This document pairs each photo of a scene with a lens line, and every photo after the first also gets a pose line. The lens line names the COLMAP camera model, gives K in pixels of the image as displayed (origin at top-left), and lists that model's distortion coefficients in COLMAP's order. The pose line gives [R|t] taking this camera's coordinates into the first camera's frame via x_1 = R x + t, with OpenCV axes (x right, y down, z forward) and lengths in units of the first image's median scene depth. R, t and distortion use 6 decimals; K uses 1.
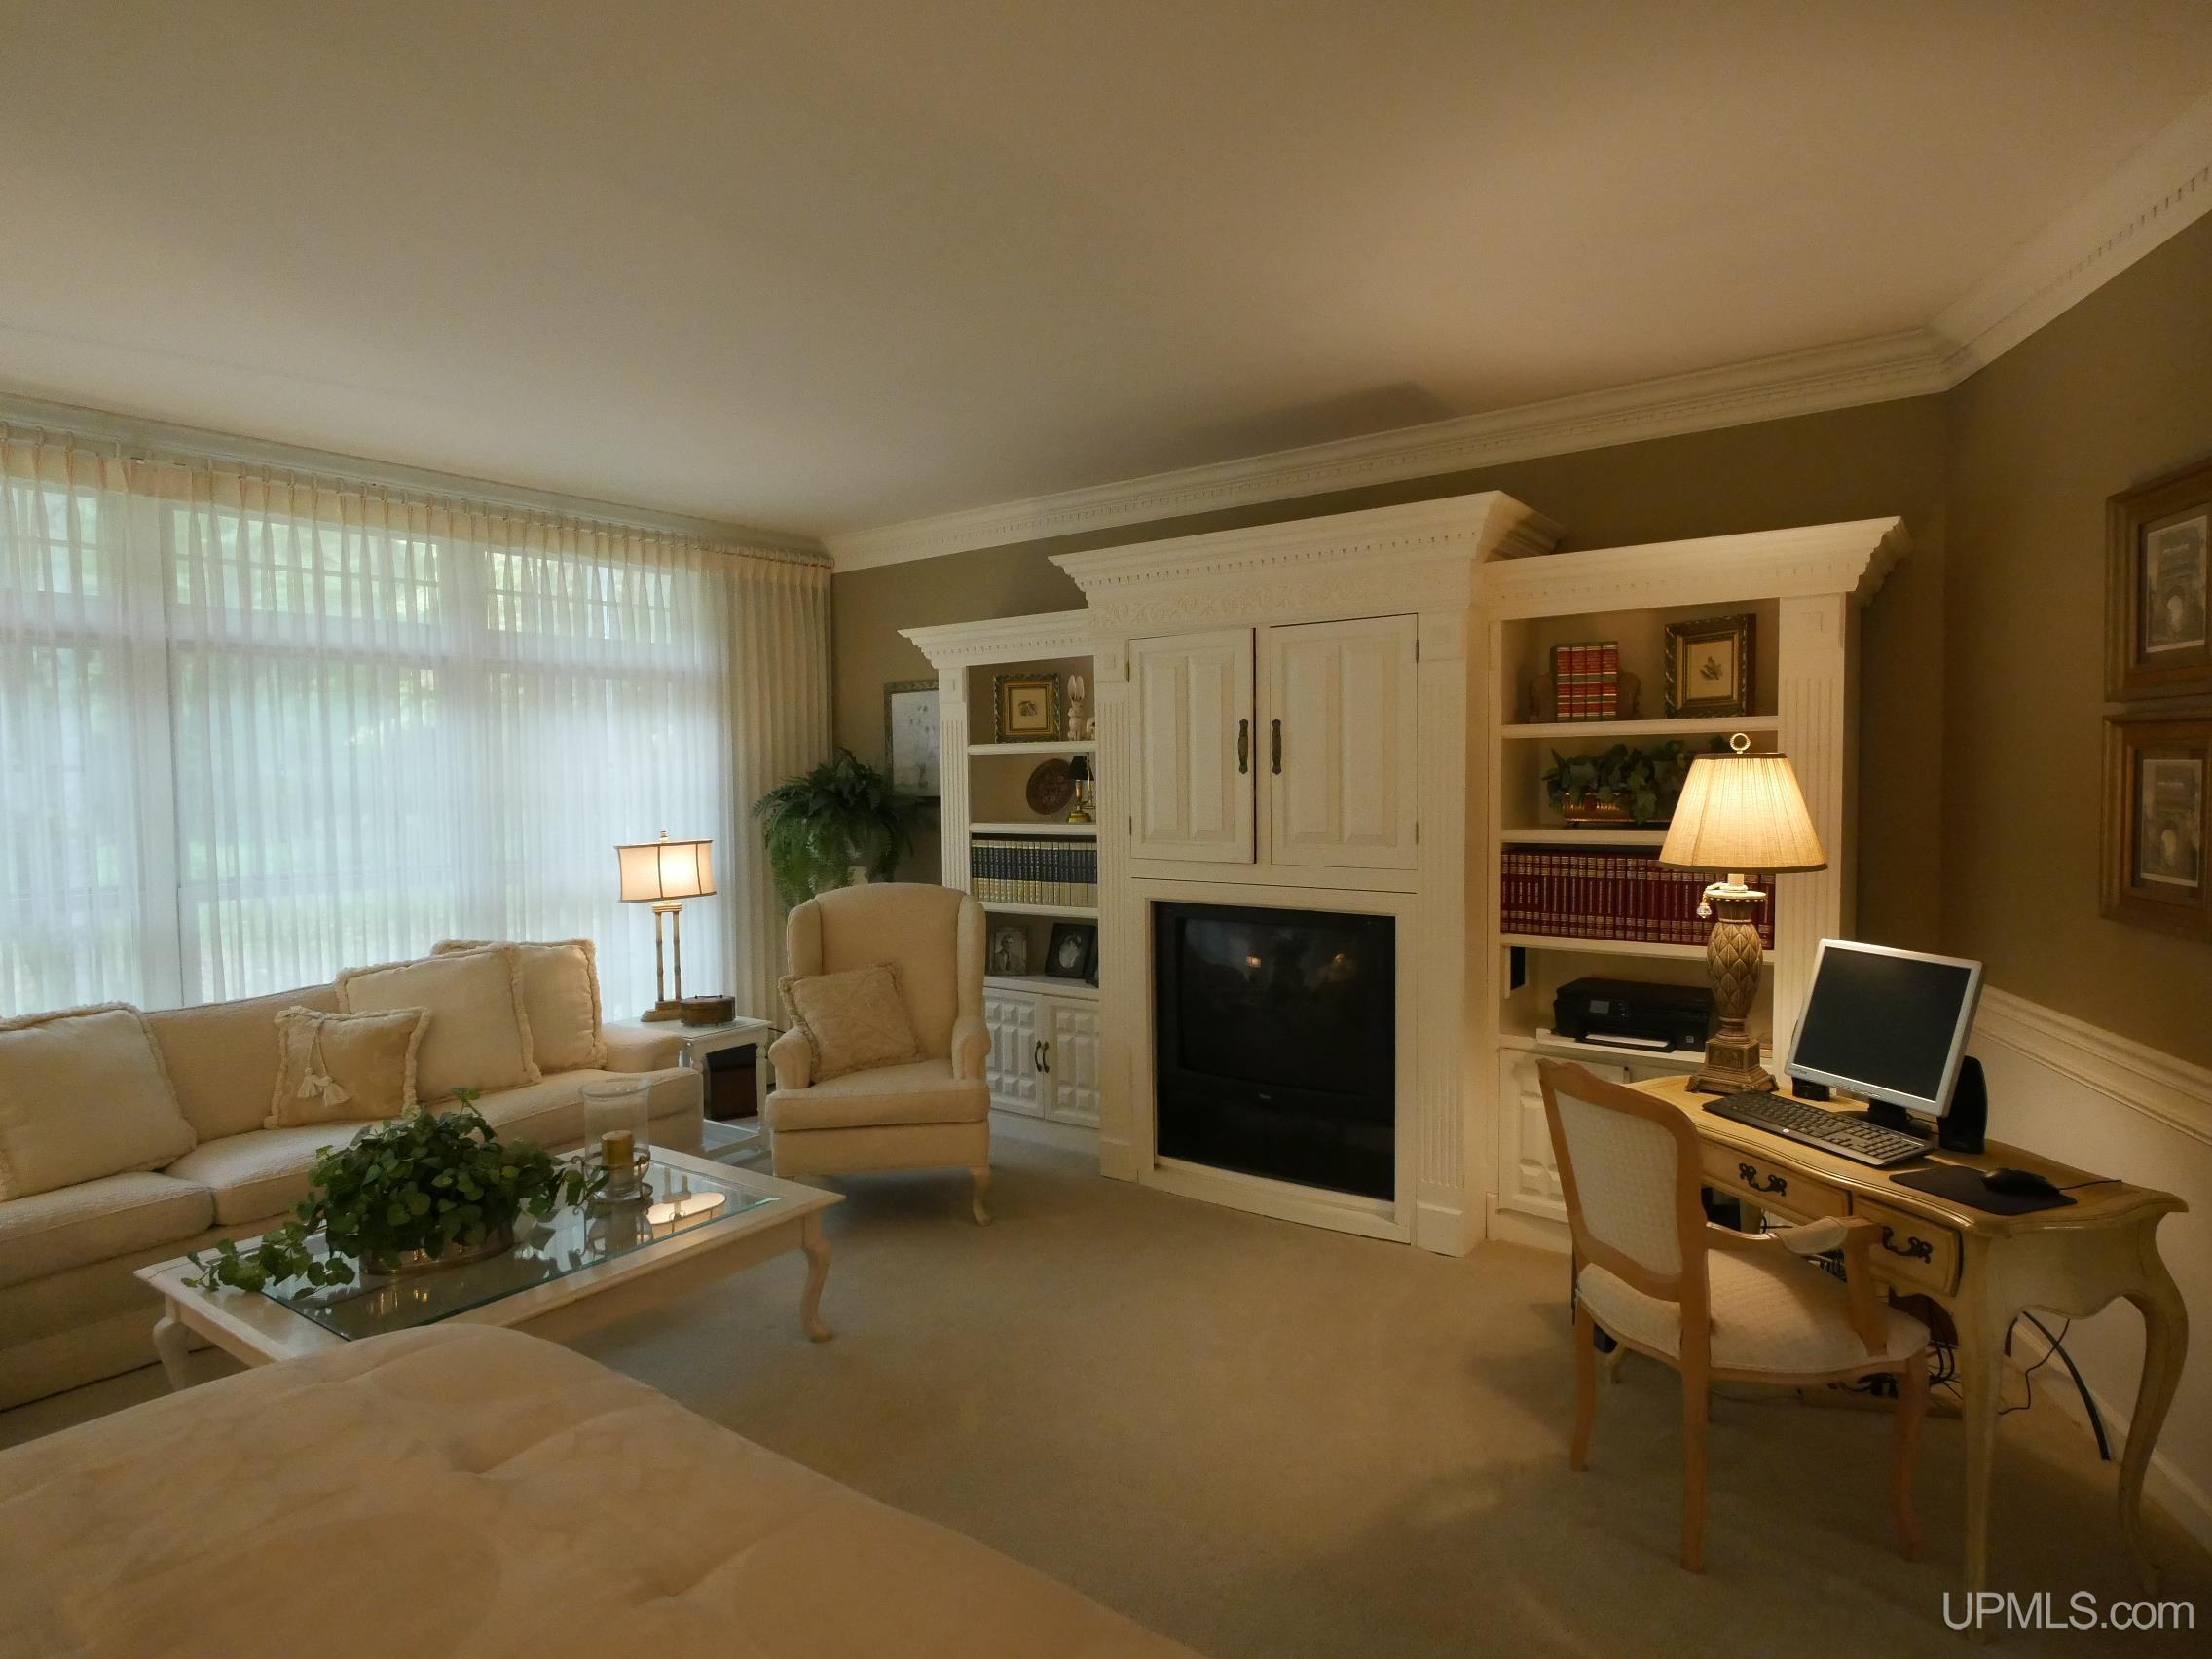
lens RADIAL K [[1215.9, 0, 1106.0], [0, 1215.9, 829.5], [0, 0, 1]] dist [-0.002769, -0.000286]
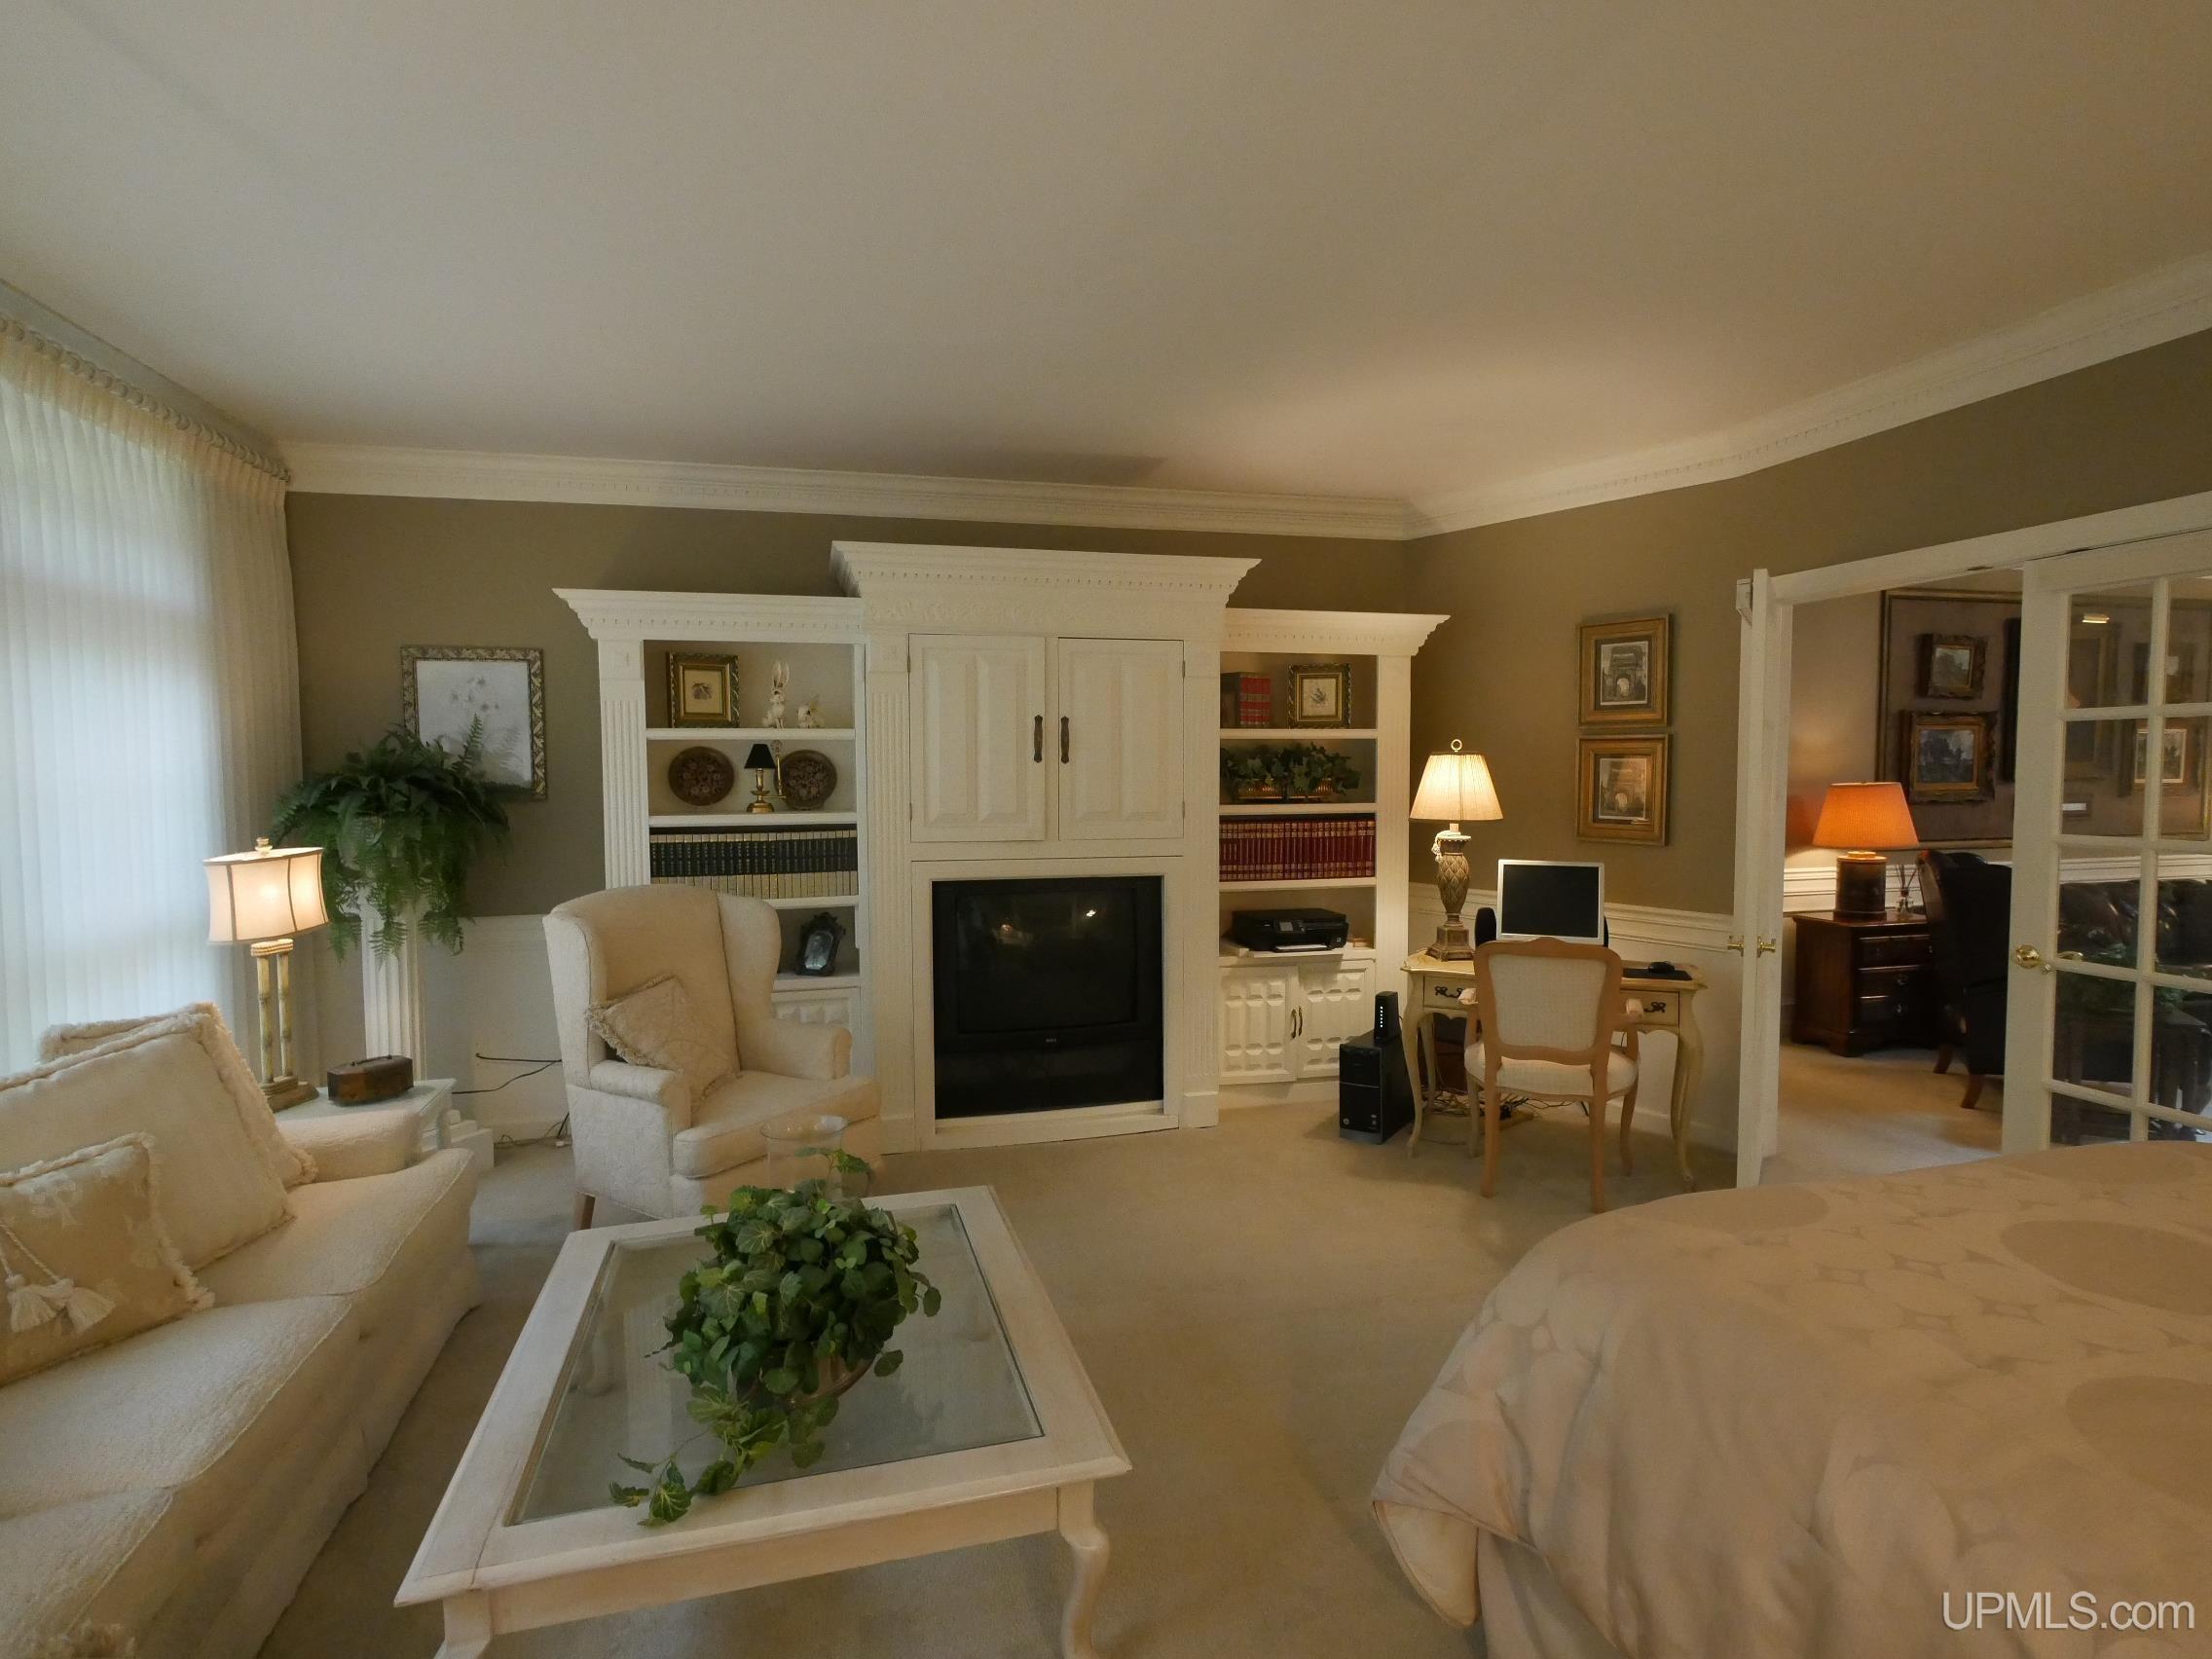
lens RADIAL K [[1115.8, 0, 1099.3], [0, 1115.8, 833.7], [0, 0, 1]] dist [-0.001430, 0.000754]
pose [[0.641292, -0.035353, 0.766482, -0.646241], [0.031915, 0.999302, 0.019389, 0.002579], [-0.766633, 0.012028, 0.641973, 0.273302]]
